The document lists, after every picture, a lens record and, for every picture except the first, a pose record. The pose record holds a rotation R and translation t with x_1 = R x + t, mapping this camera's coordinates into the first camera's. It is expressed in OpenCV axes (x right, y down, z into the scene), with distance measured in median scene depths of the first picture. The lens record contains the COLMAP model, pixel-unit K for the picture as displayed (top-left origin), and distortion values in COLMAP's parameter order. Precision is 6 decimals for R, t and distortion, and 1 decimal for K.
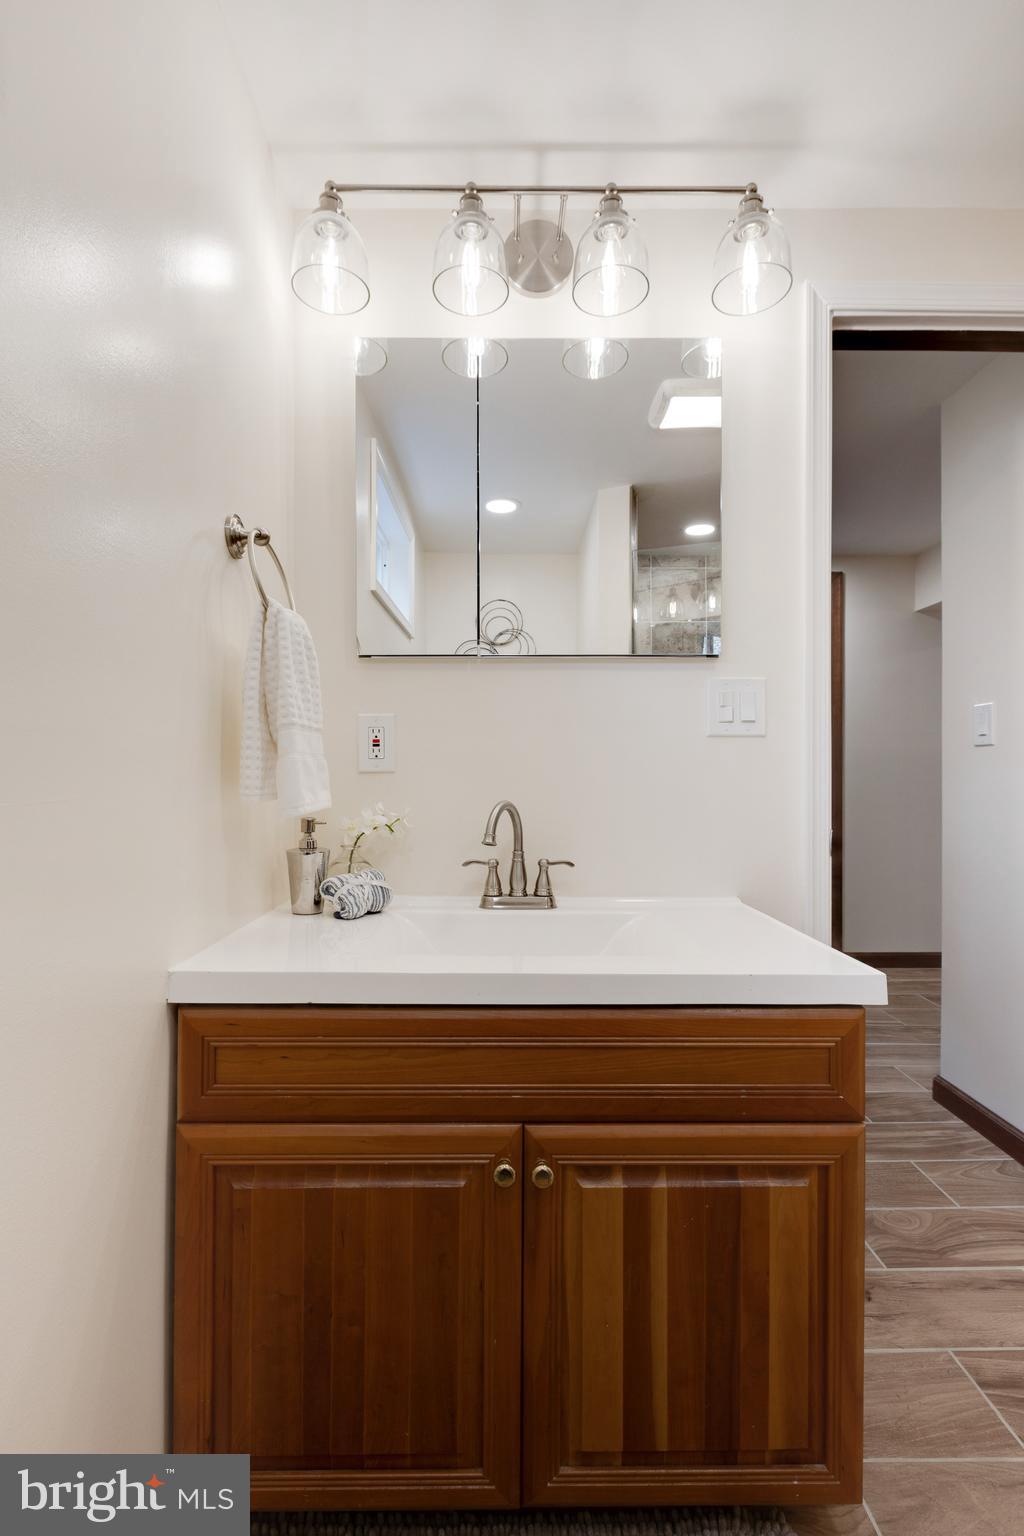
lens RADIAL K [[686.5, 0, 508.6], [0, 686.5, 772.3], [0, 0, 1]] dist [0.001909, -0.000479]
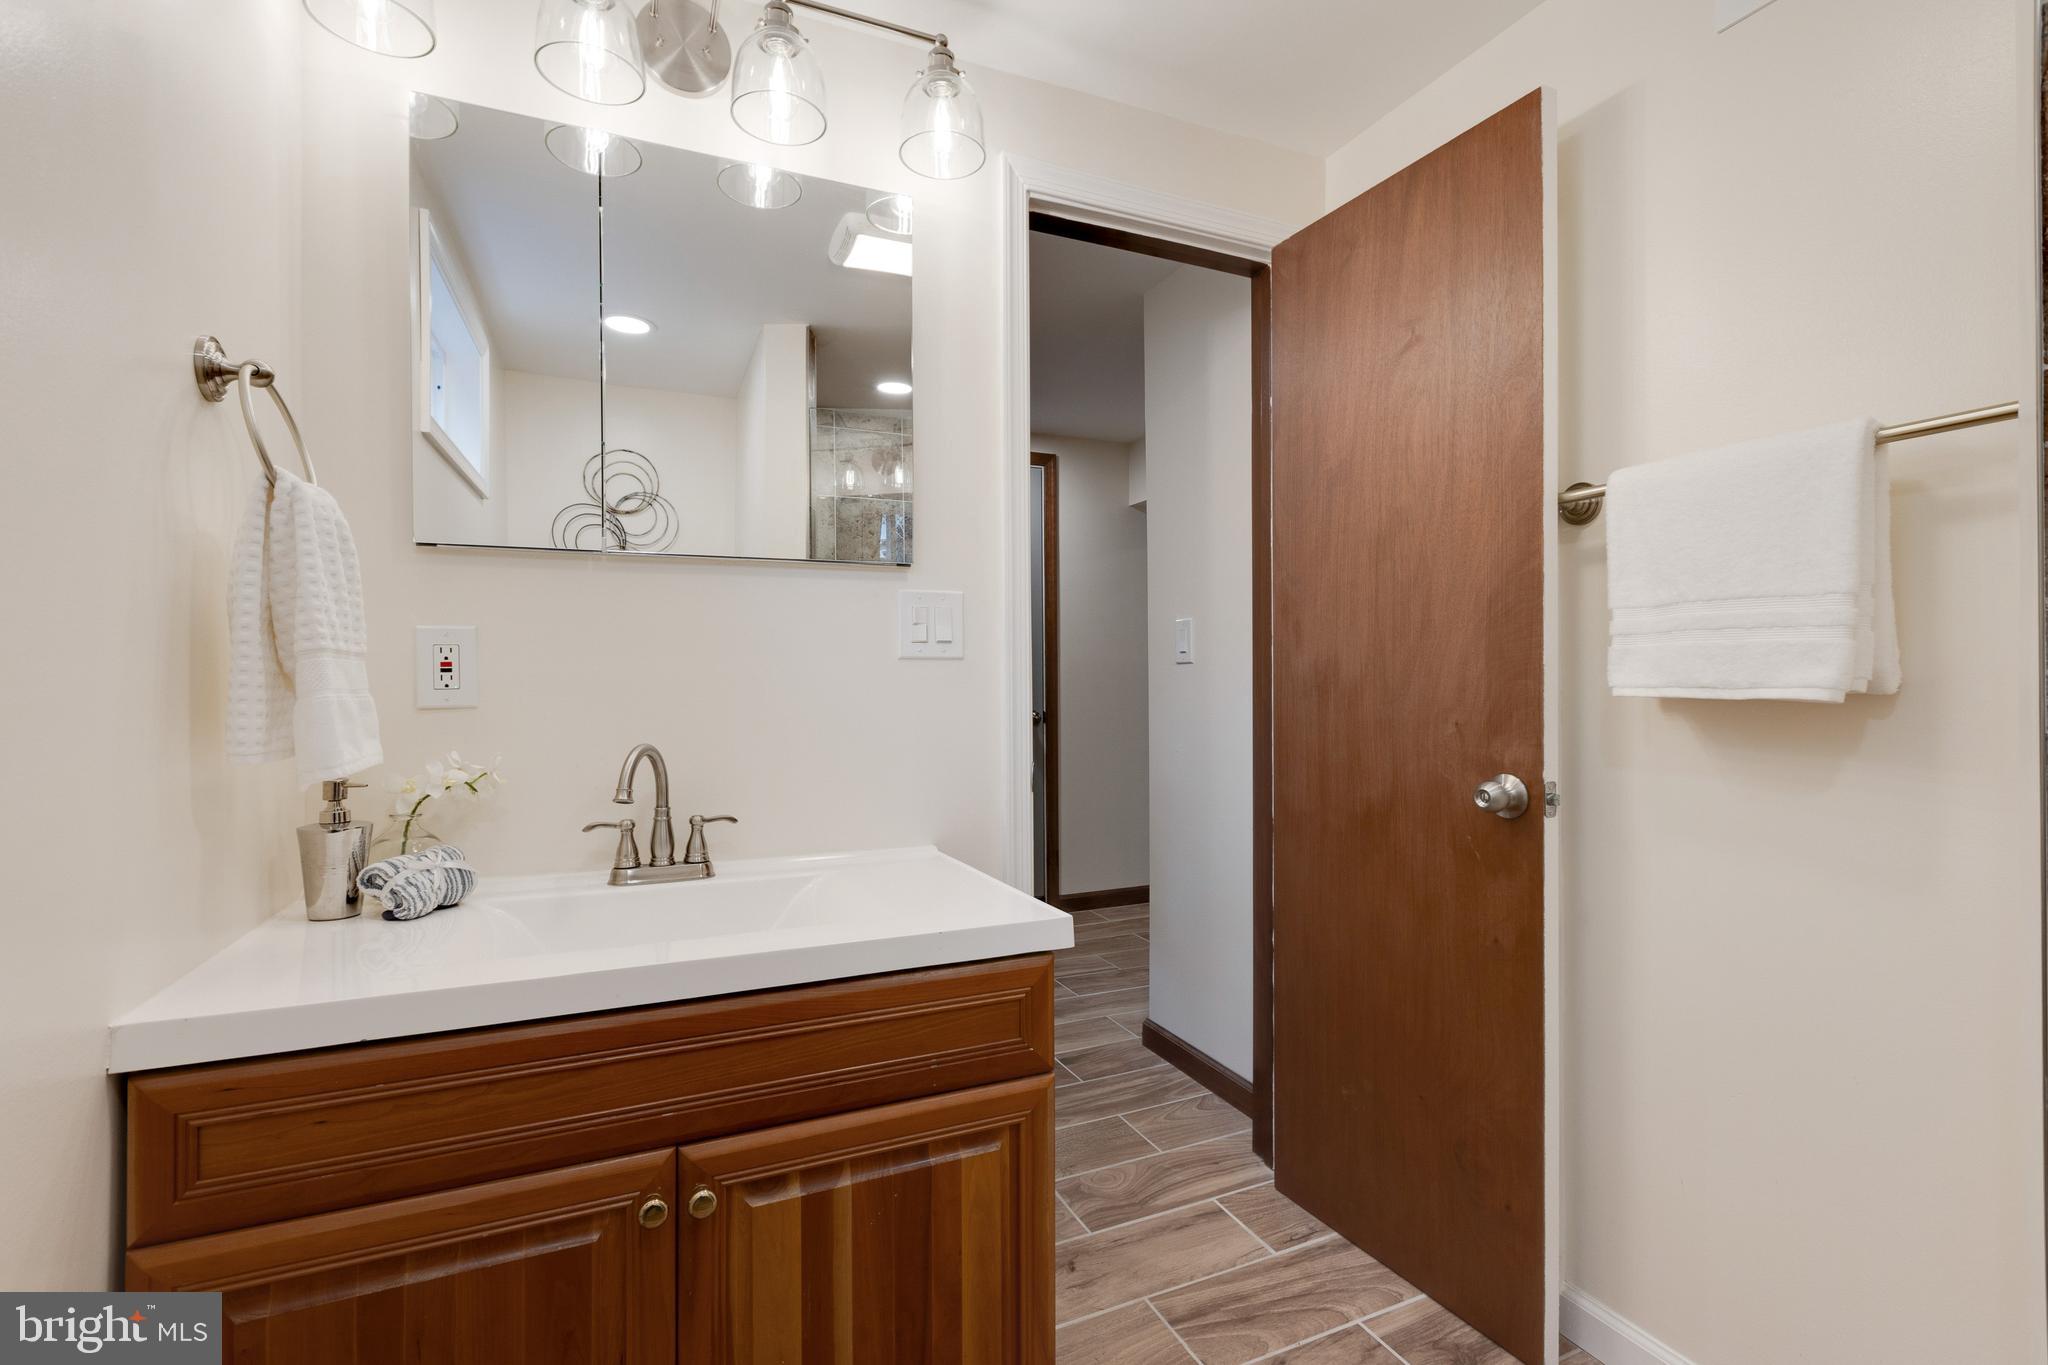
lens RADIAL K [[915.3, 0, 1018.7], [0, 915.3, 674.0], [0, 0, 1]] dist [0.001909, -0.000479]
pose [[0.921359, -0.005222, 0.388677, -0.016802], [0.007312, 0.999966, -0.003899, -0.029923], [-0.388644, 0.006434, 0.921366, -0.114846]]
